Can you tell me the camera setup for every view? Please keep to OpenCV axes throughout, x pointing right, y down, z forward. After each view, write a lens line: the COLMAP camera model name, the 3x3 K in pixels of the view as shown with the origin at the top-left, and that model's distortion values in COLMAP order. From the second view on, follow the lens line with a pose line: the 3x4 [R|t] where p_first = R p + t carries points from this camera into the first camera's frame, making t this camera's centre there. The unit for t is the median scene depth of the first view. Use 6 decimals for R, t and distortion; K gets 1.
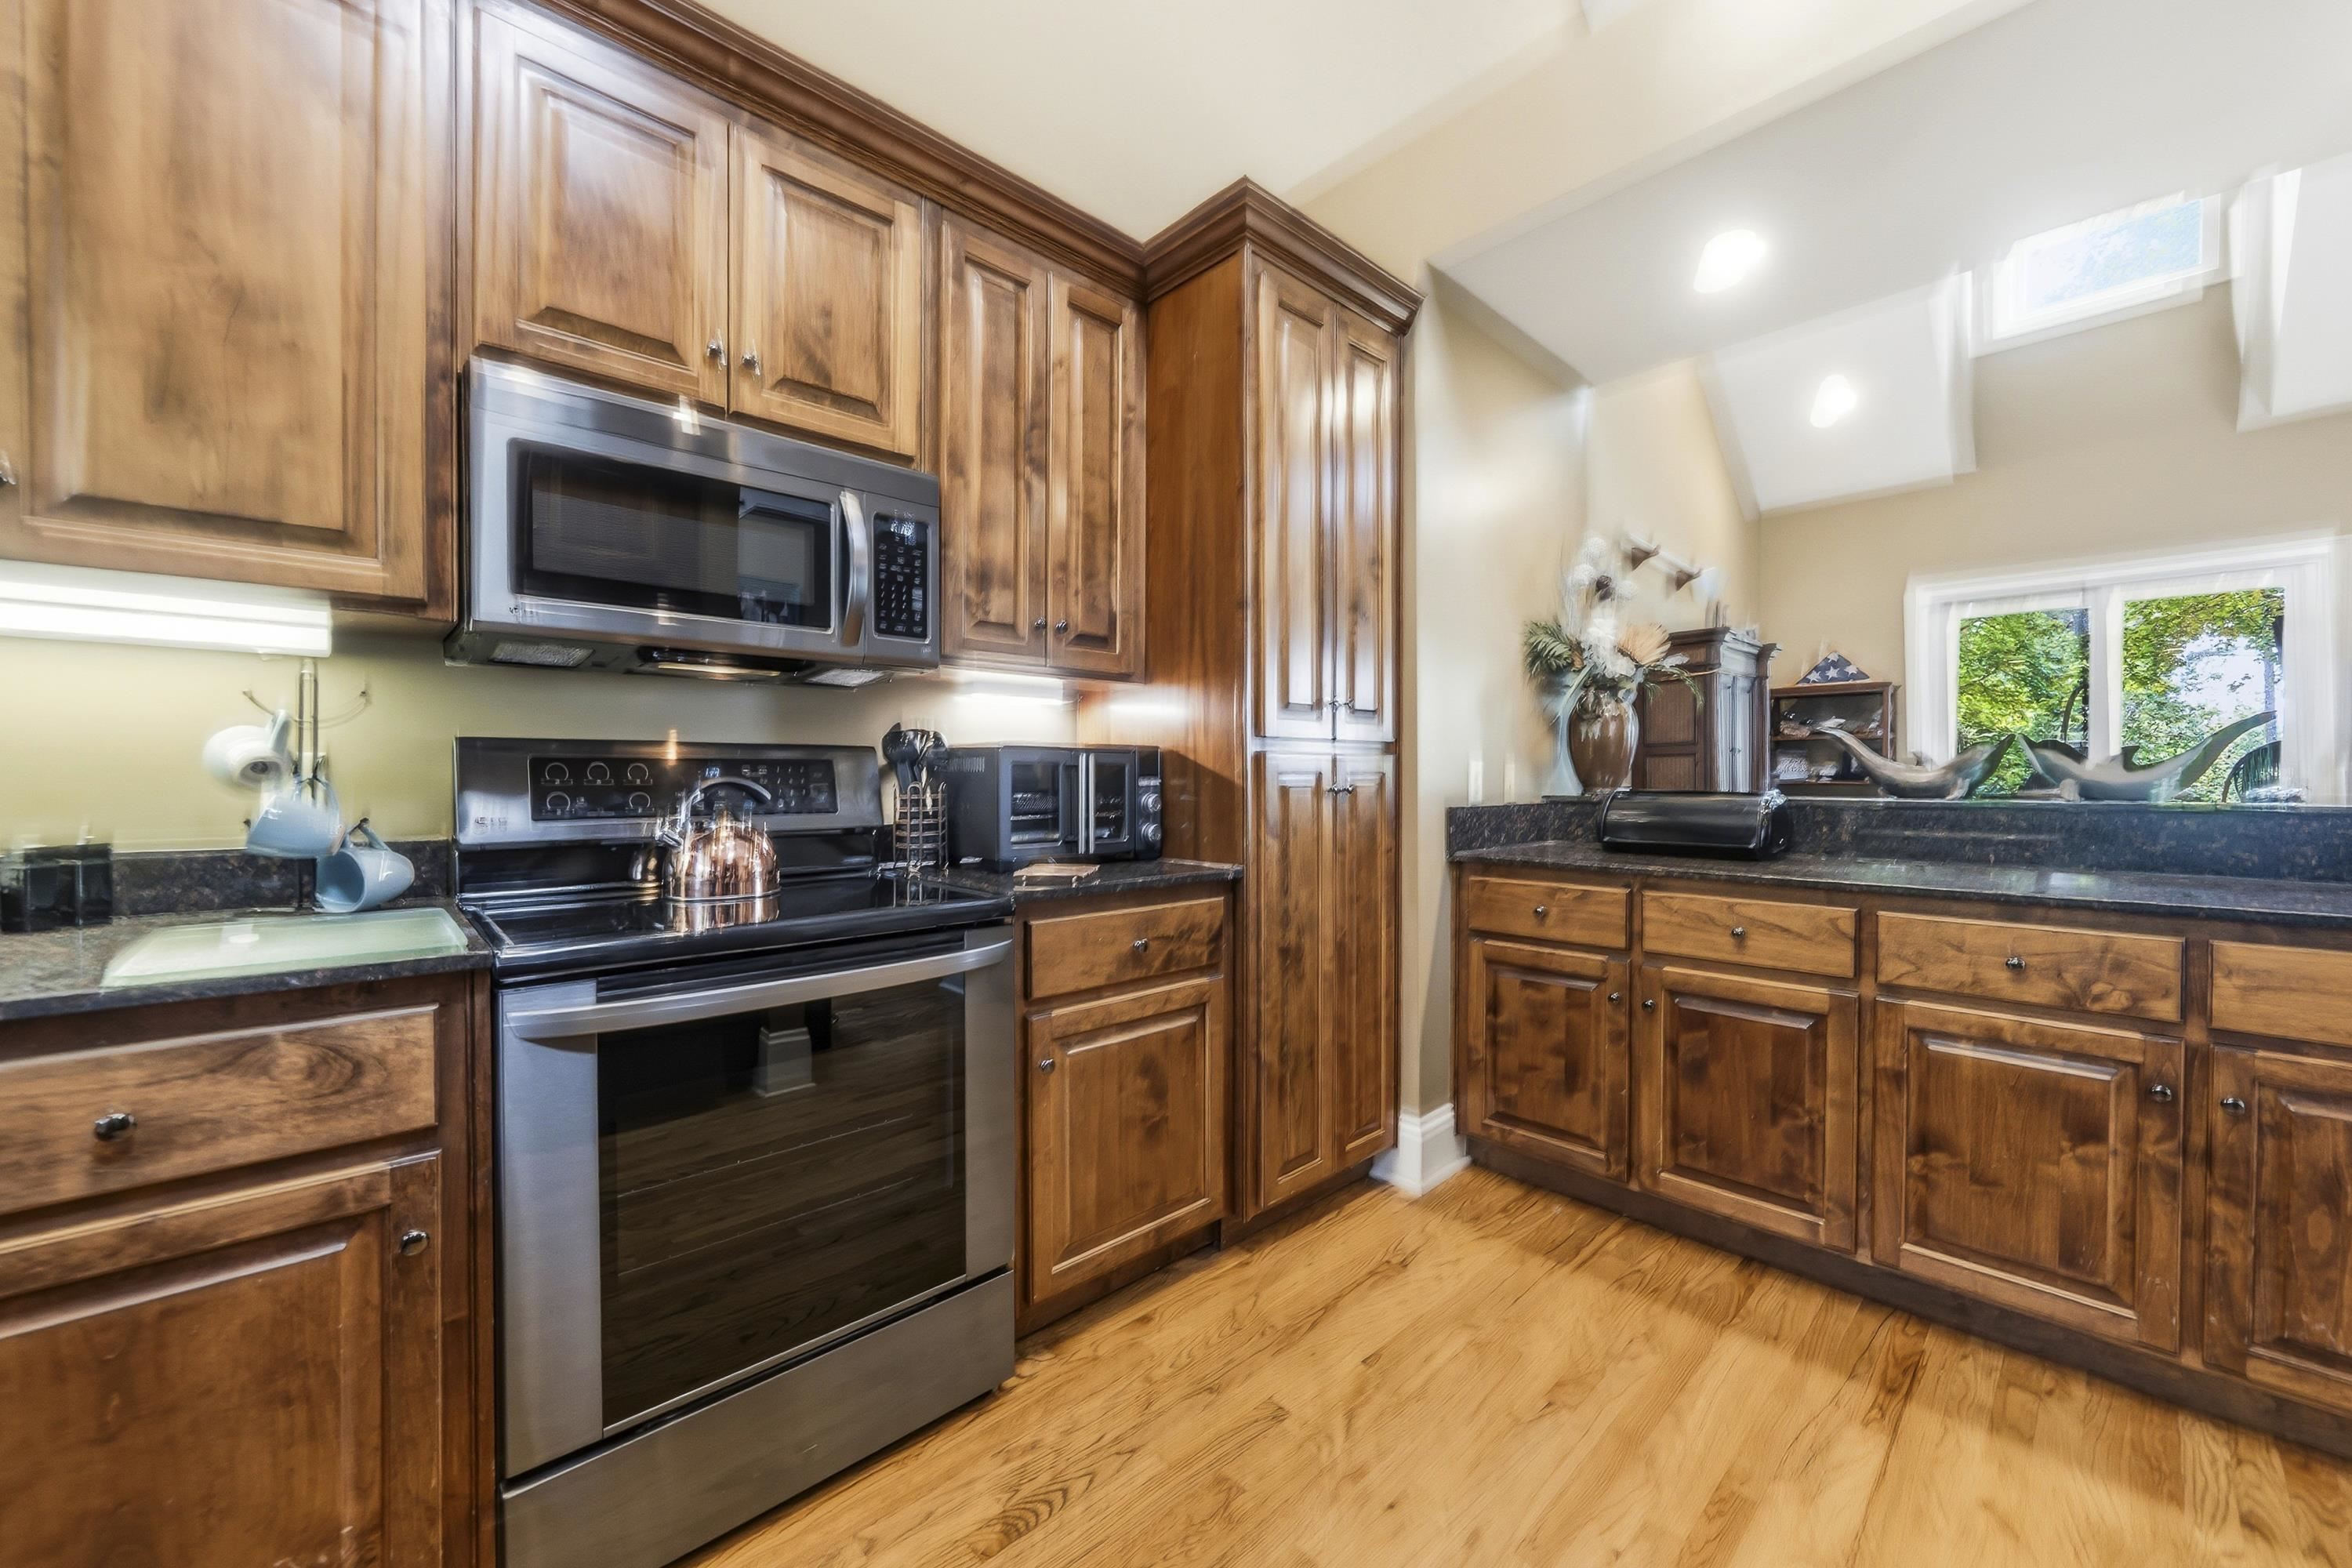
lens RADIAL K [[892.9, 0, 1182.9], [0, 892.9, 785.1], [0, 0, 1]] dist [-0.001547, -0.000094]
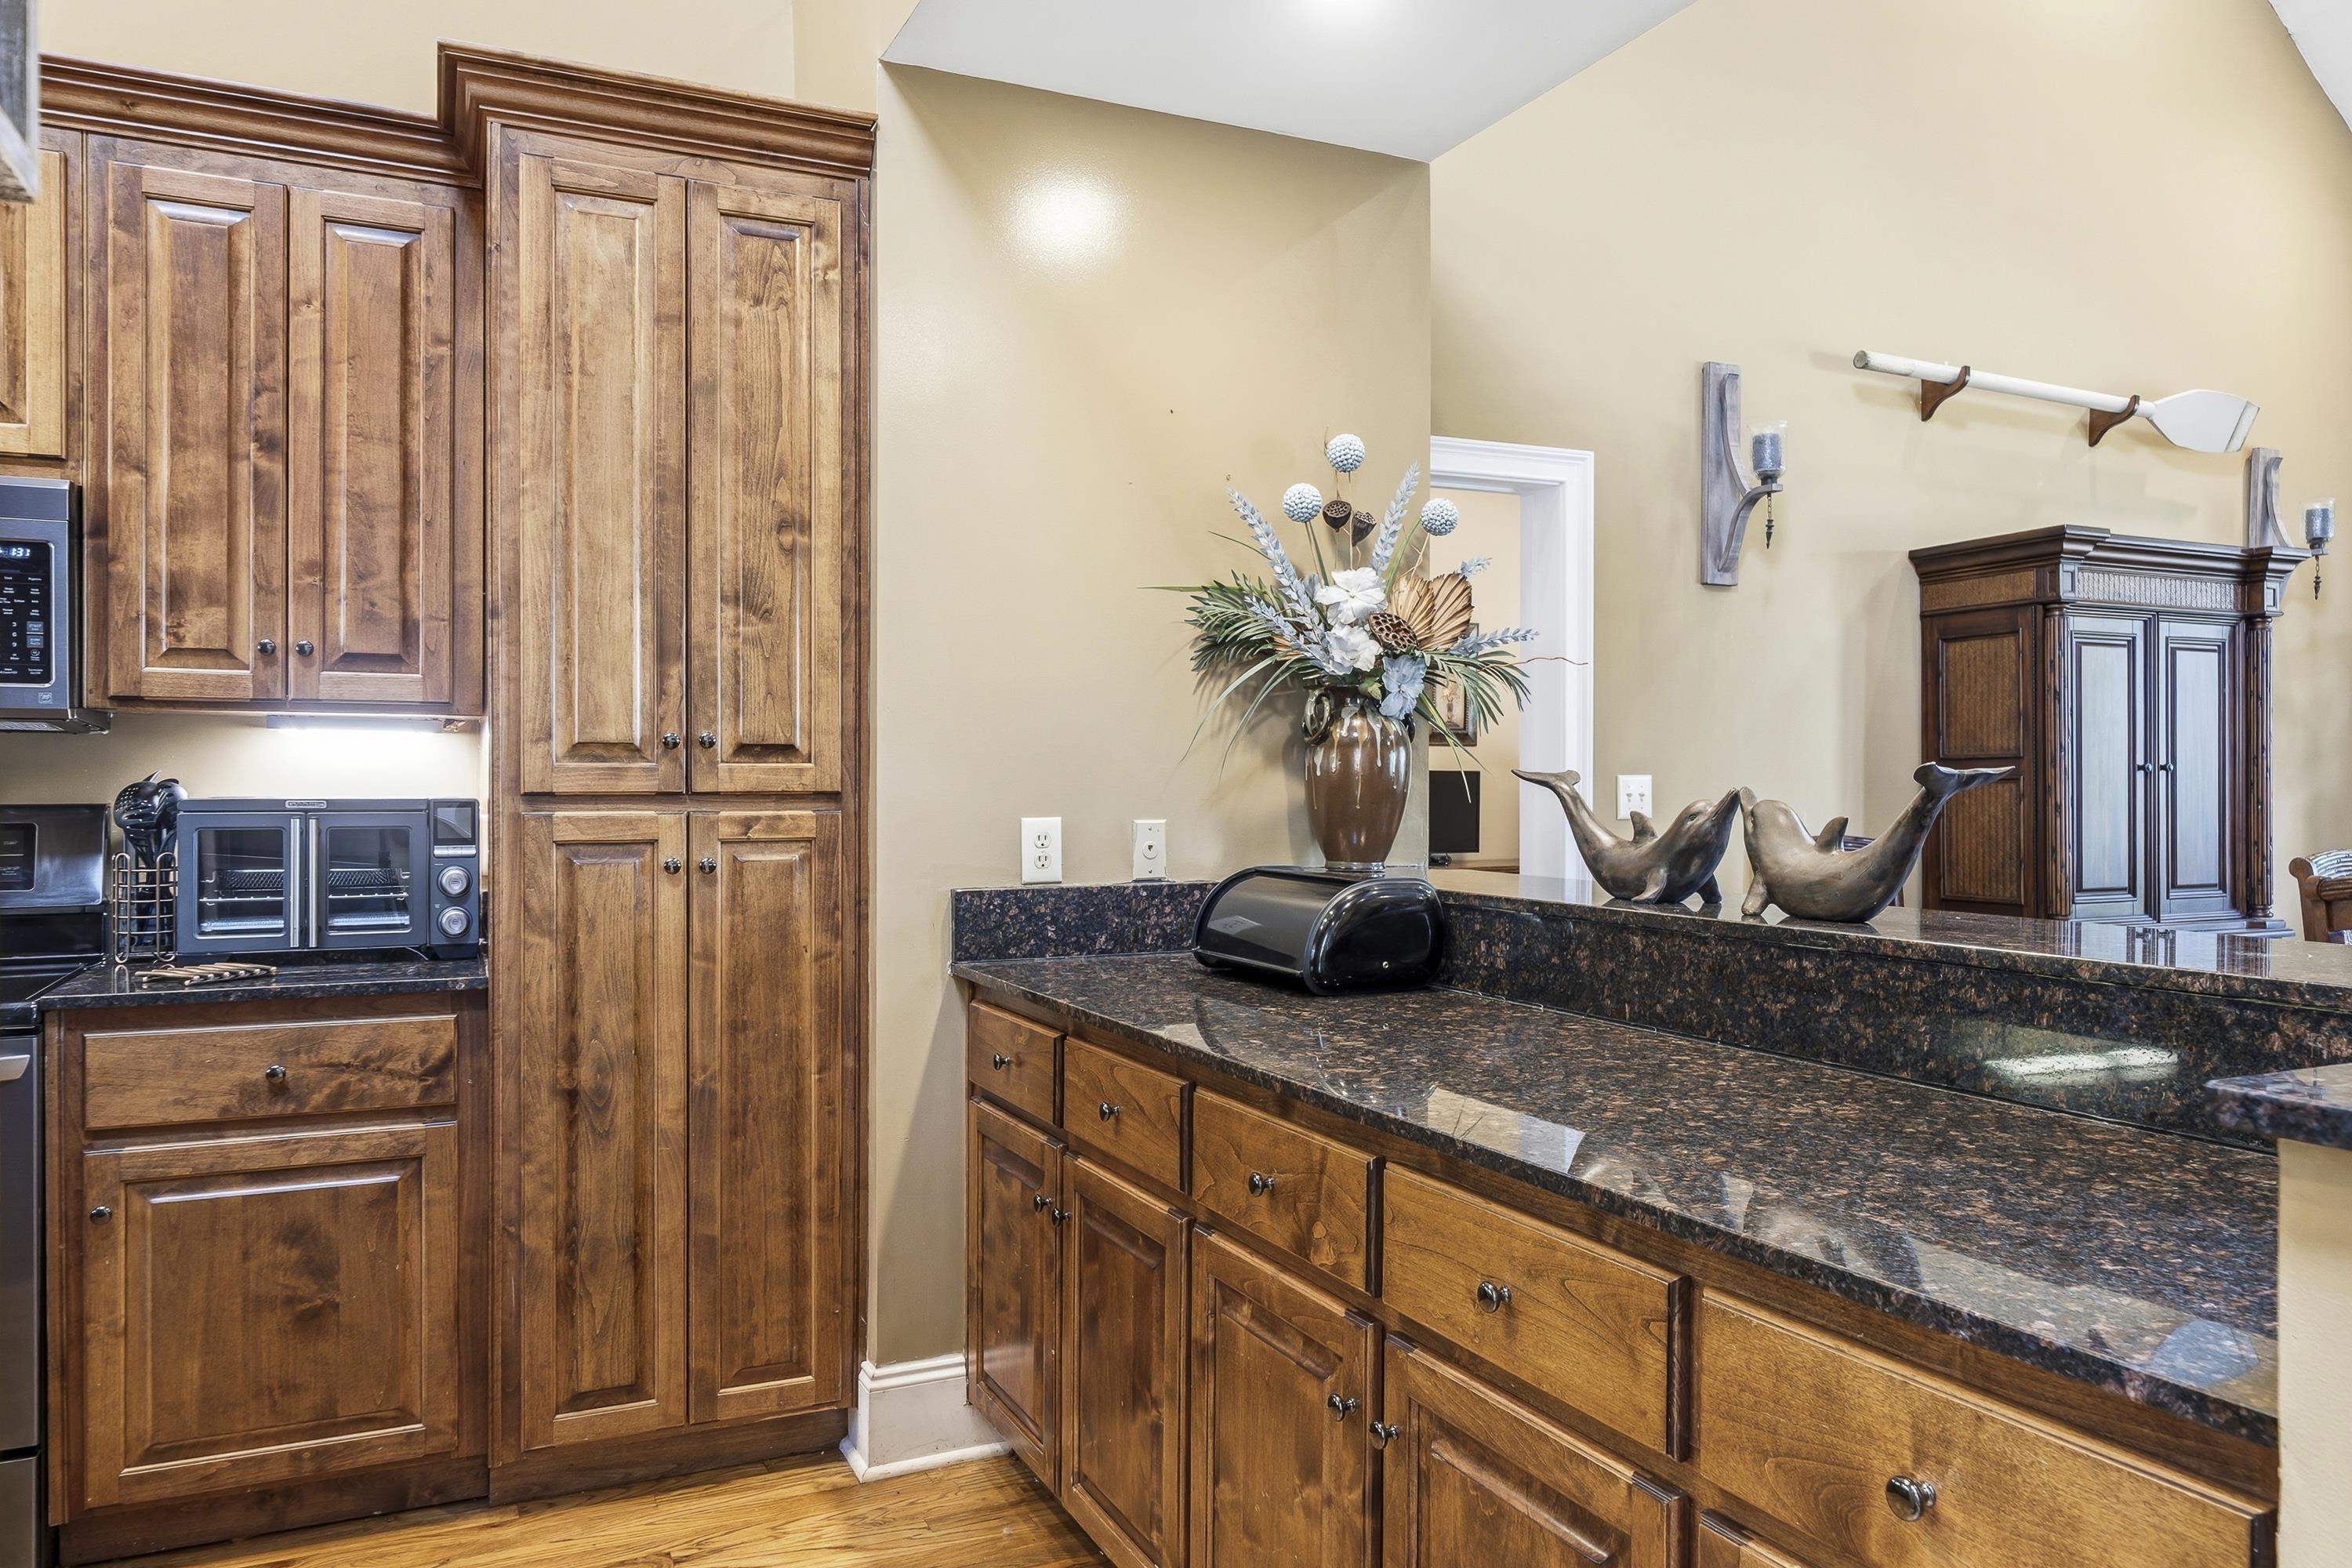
lens RADIAL K [[1631.3, 0, 1175.5], [0, 1631.3, 778.6], [0, 0, 1]] dist [-0.001076, -0.001844]
pose [[0.950324, 0.002901, -0.311249, 1.049719], [-0.005407, 0.999960, -0.007189, -0.063221], [0.311216, 0.008514, 0.950301, -0.088745]]
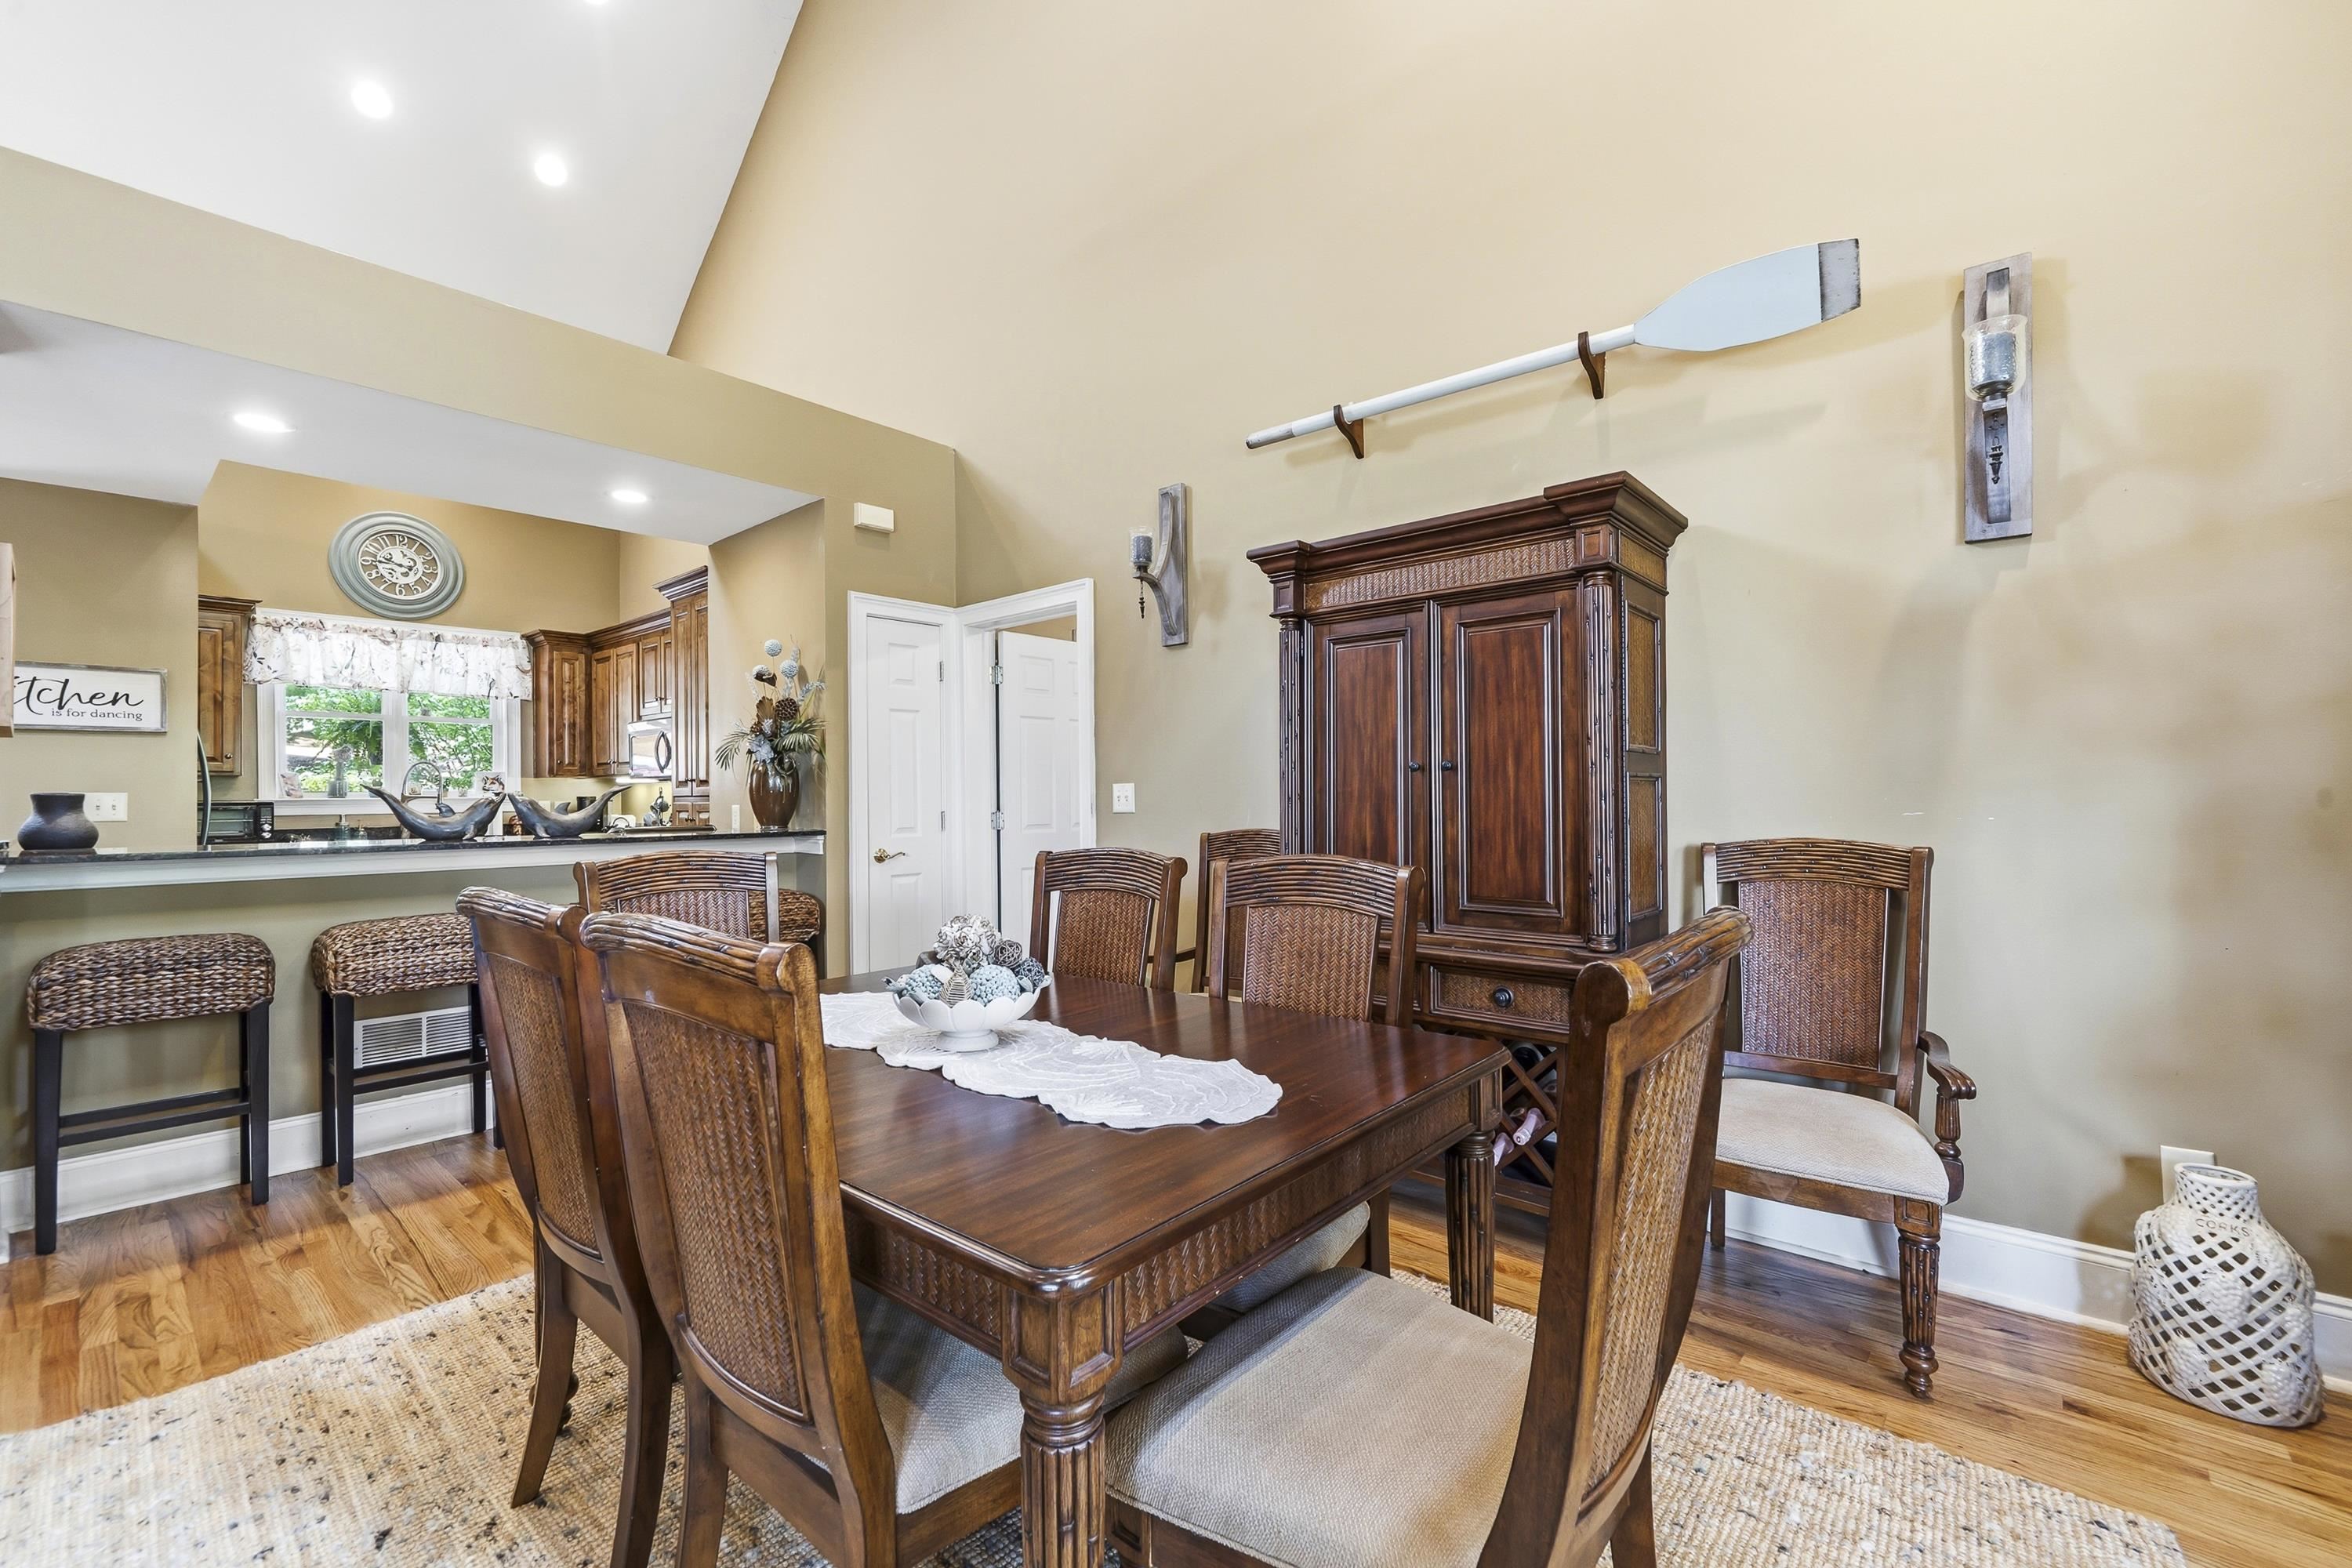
lens RADIAL K [[977.9, 0, 1177.9], [0, 977.9, 788.0], [0, 0, 1]] dist [0.000629, 0.000179]
pose [[0.093383, -0.006714, -0.995608, 3.043029], [-0.001997, 0.999974, -0.006930, -0.065421], [0.995628, 0.002636, 0.093367, 2.254721]]
